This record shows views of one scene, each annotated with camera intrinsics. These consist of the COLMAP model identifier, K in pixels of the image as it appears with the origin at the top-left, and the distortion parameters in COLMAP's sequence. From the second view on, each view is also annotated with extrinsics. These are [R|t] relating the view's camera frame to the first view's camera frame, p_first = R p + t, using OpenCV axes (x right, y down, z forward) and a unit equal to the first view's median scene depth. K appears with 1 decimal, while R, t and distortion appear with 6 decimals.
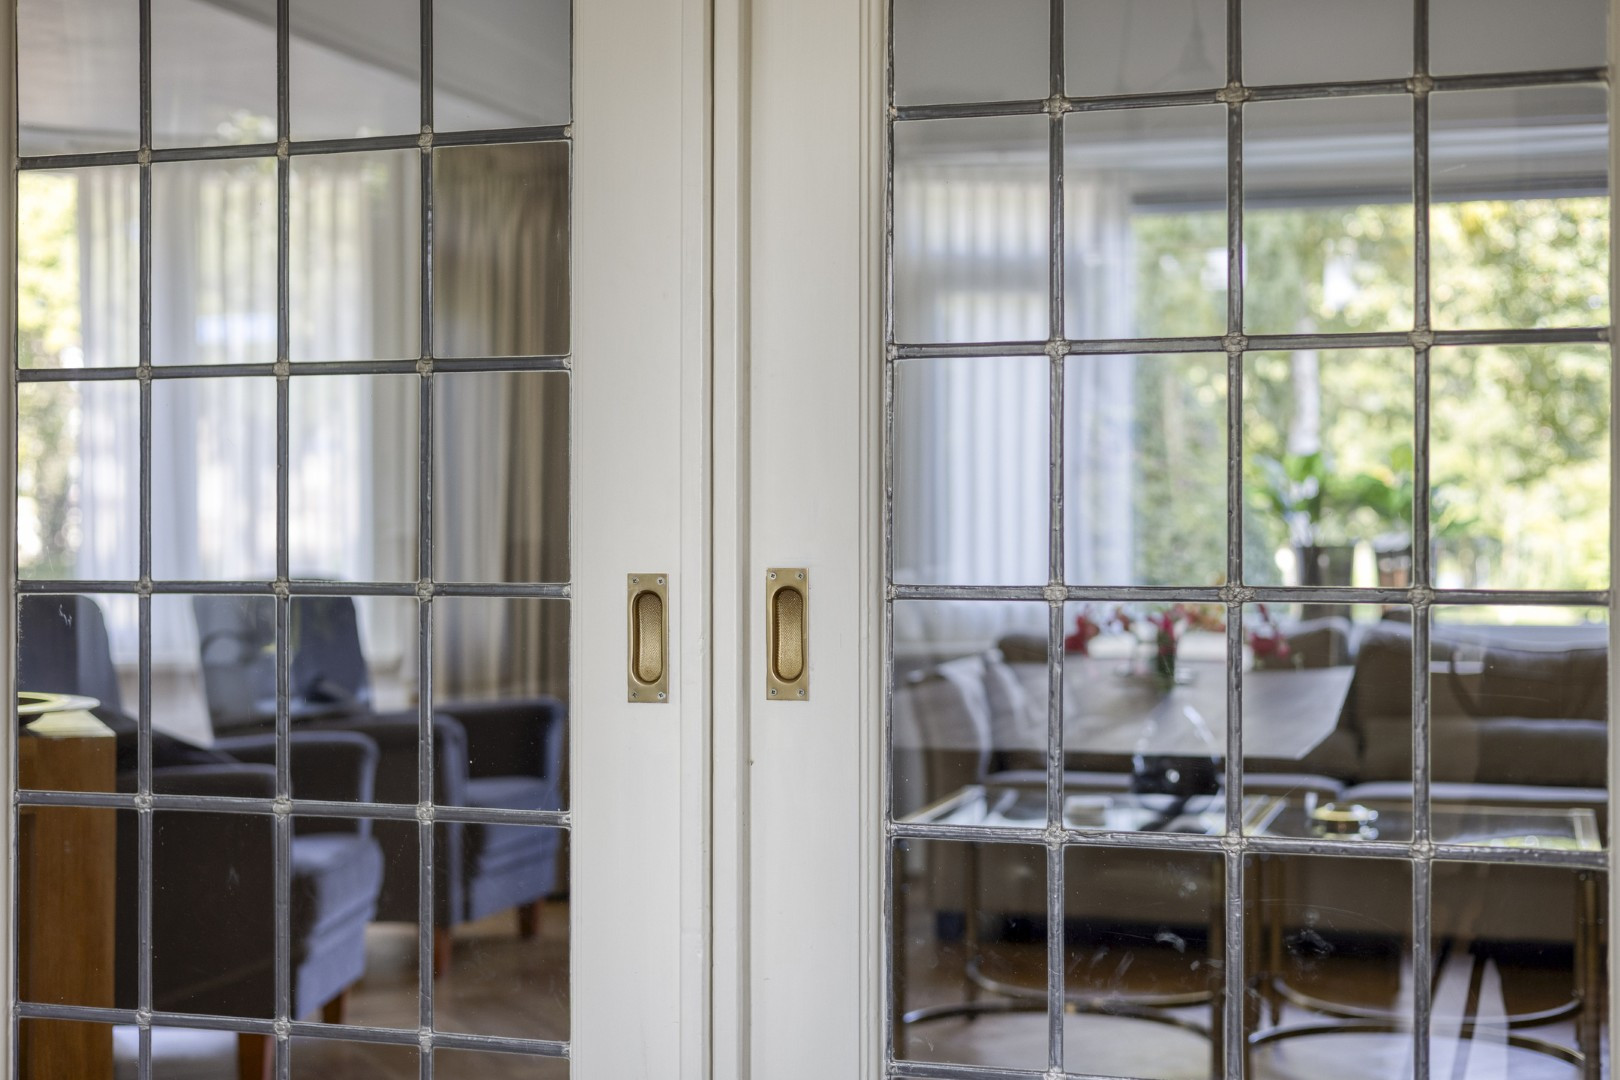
lens RADIAL K [[2344.4, 0, 810.1], [0, 2344.4, 541.6], [0, 0, 1]] dist [-0.020210, 0.000000]
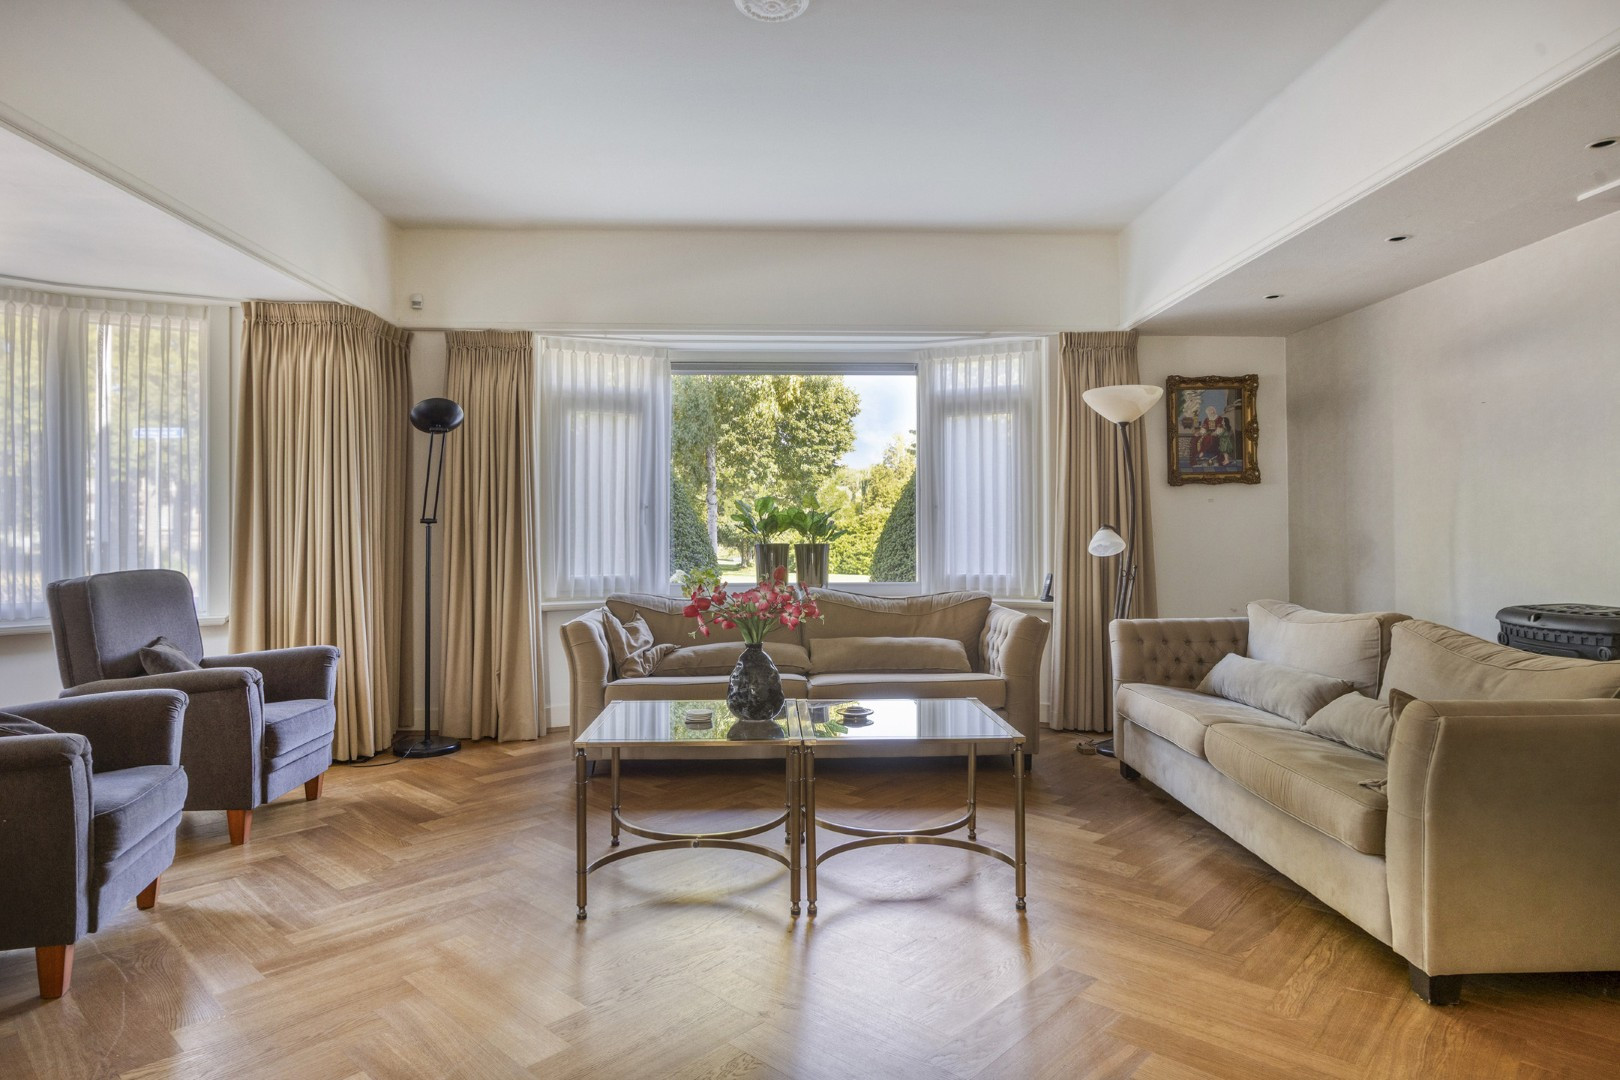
lens RADIAL K [[945.6, 0, 820.9], [0, 945.6, 530.4], [0, 0, 1]] dist [-0.003874, -0.001312]
pose [[0.939094, -0.000282, 0.343662, -0.016616], [0.002526, 0.999978, -0.006082, -0.006962], [-0.343652, 0.006579, 0.939074, 0.263937]]
